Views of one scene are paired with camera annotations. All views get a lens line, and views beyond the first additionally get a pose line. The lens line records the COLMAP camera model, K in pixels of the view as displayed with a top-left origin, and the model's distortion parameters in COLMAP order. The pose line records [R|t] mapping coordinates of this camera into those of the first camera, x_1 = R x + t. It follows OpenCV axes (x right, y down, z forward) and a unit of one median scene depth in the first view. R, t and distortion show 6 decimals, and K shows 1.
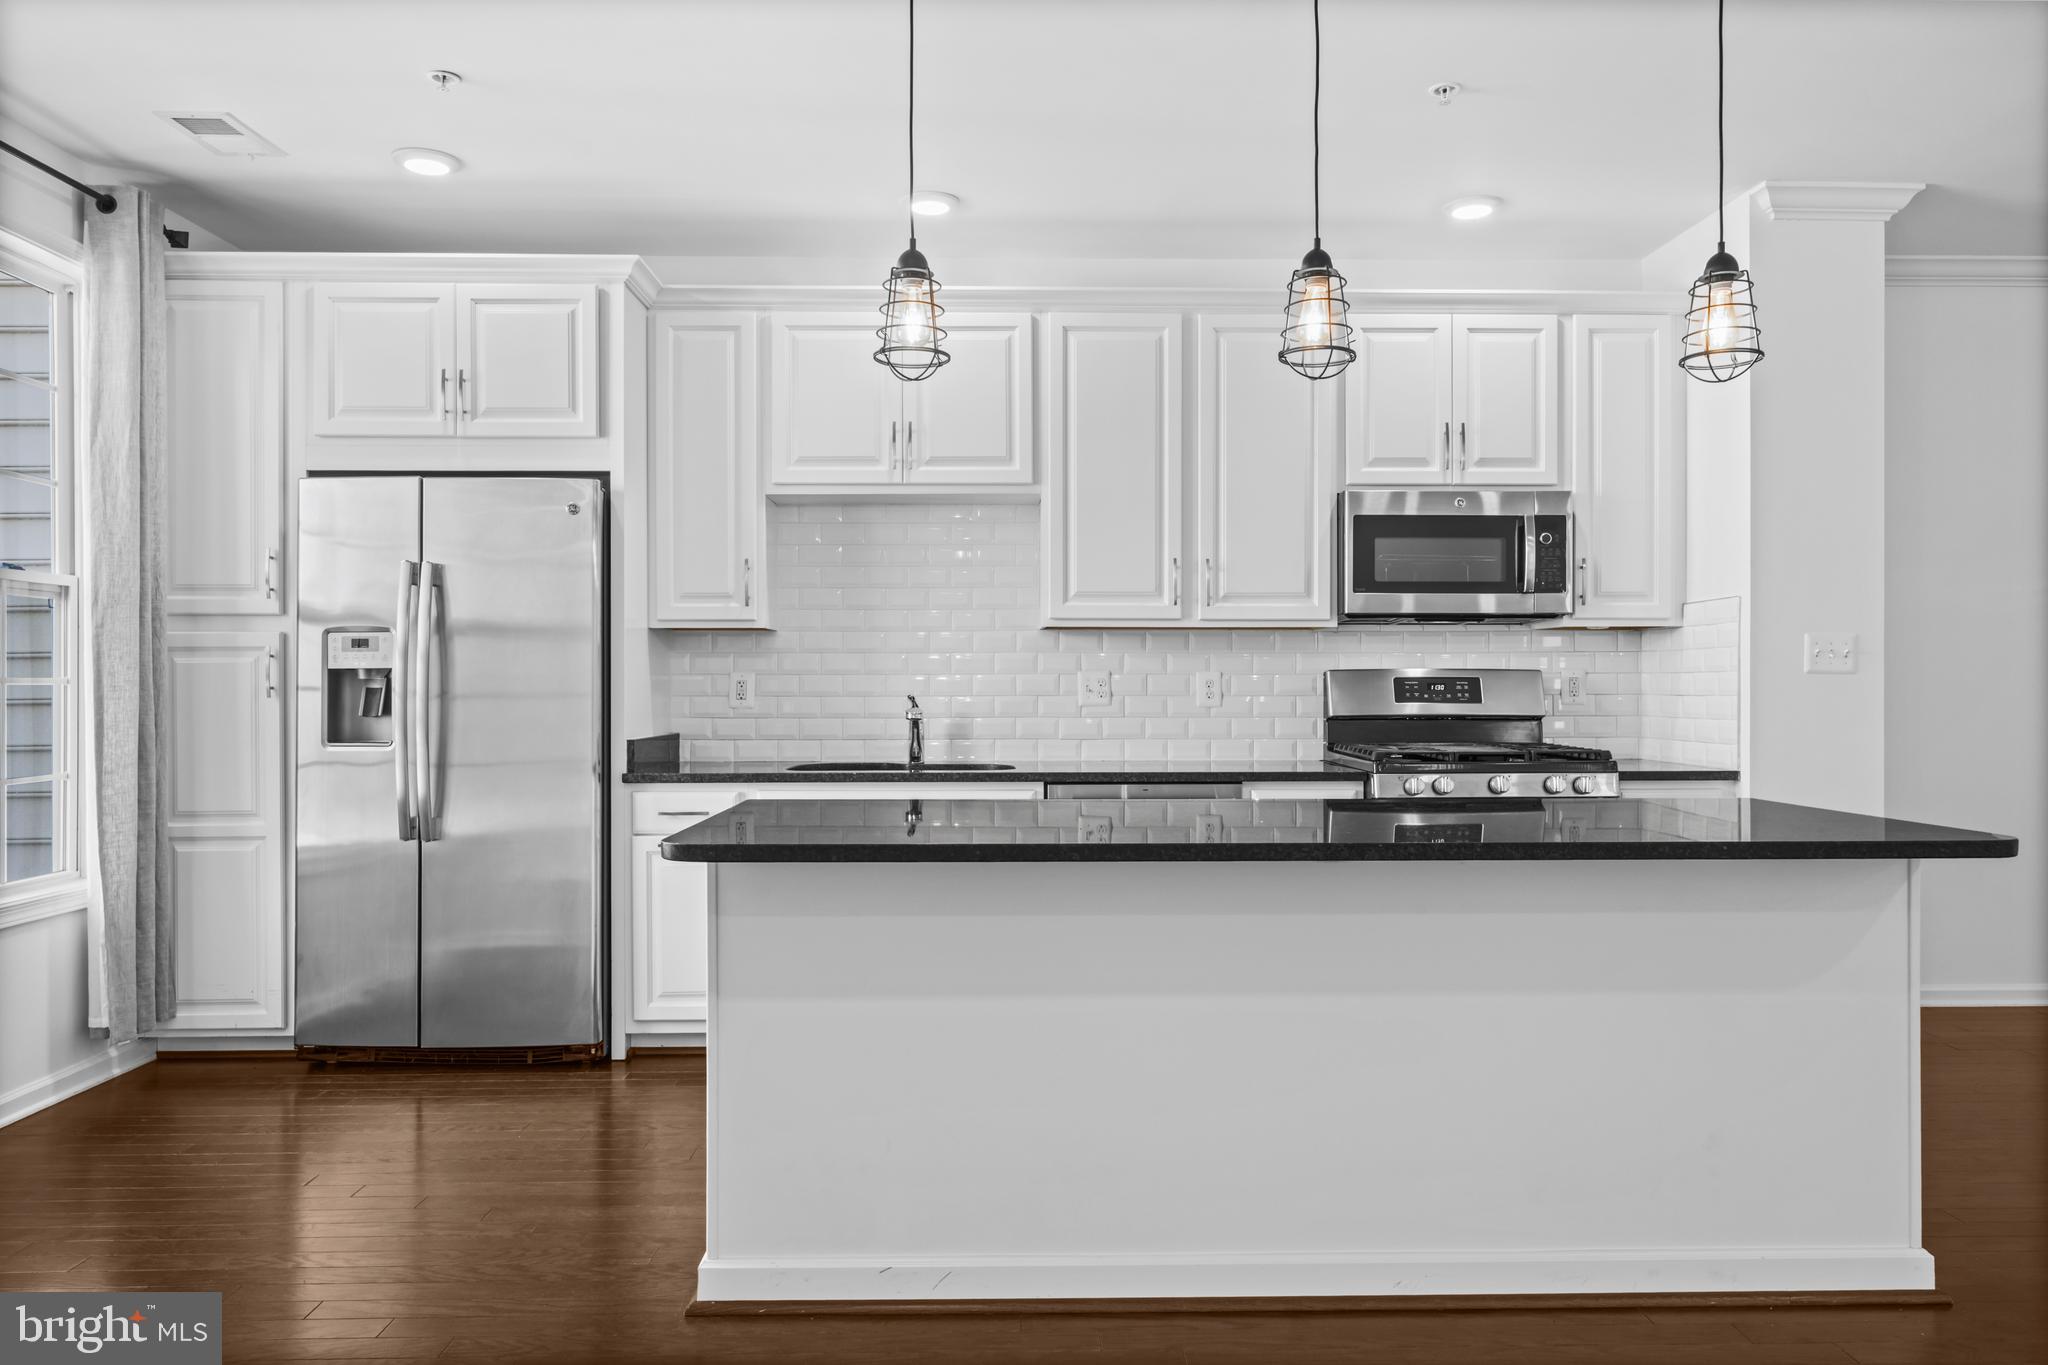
lens RADIAL K [[1365.4, 0, 1024.0], [0, 1365.4, 682.5], [0, 0, 1]] dist [0.001785, 0.001288]
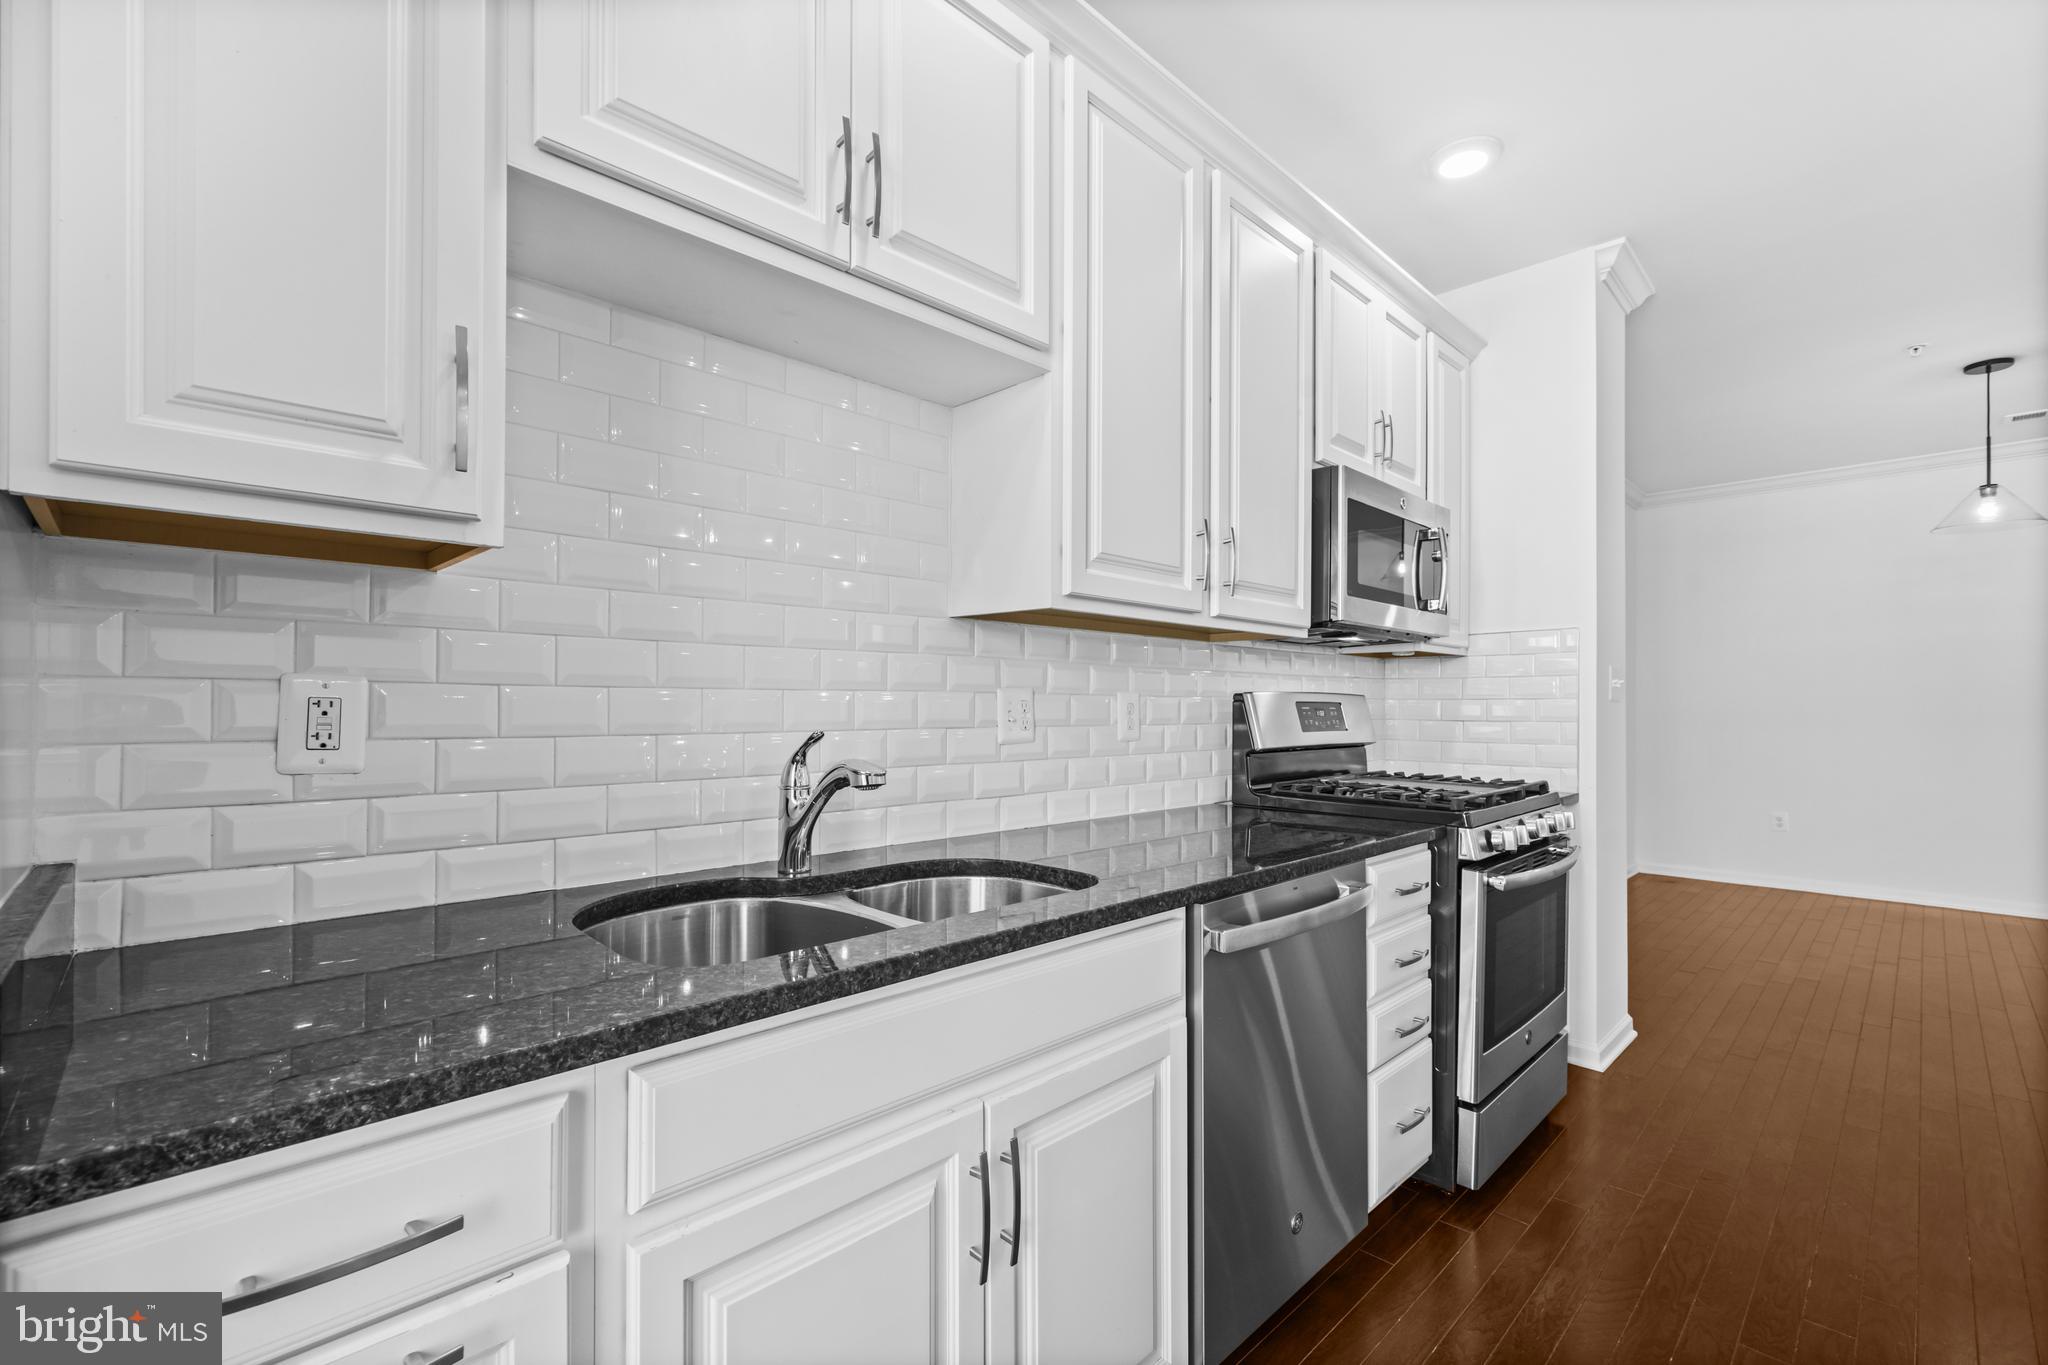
lens RADIAL K [[880.9, 0, 1024.0], [0, 880.9, 682.5], [0, 0, 1]] dist [-0.000216, -0.000168]
pose [[0.765142, 0.022575, 0.643466, -0.224052], [-0.016821, 0.999745, -0.015073, -0.005266], [-0.643642, 0.000709, 0.765326, 0.727340]]
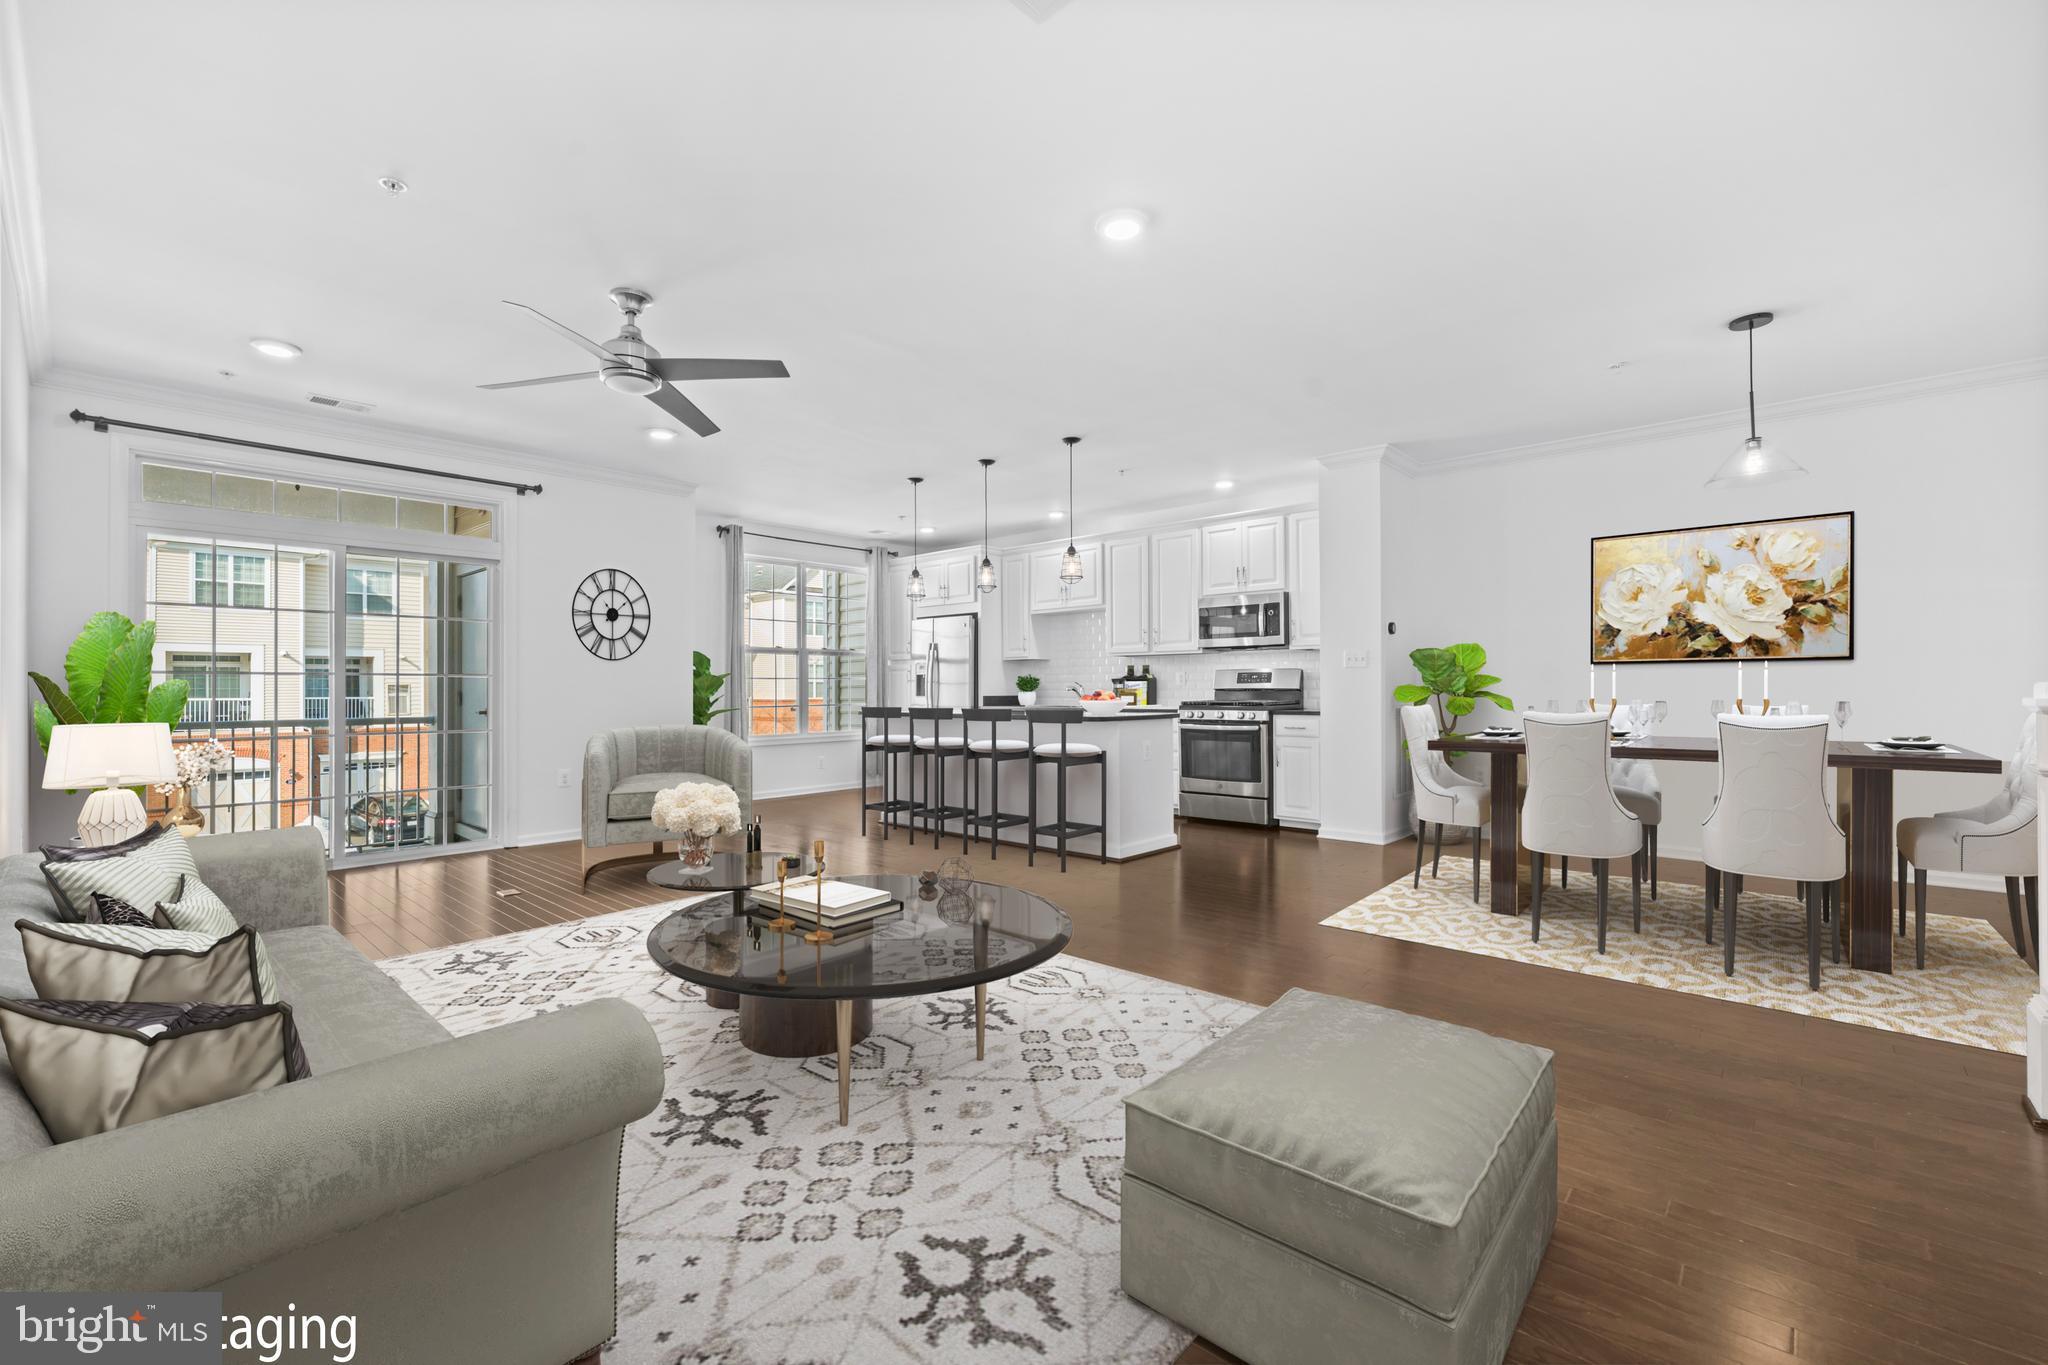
lens RADIAL K [[832.2, 0, 1024.0], [0, 832.2, 682.5], [0, 0, 1]] dist [0.000032, -0.000002]
pose [[0.730043, -0.007046, -0.683364, 1.026807], [0.003002, 0.999970, -0.007104, 0.022615], [0.683394, 0.003134, 0.730043, -0.324765]]
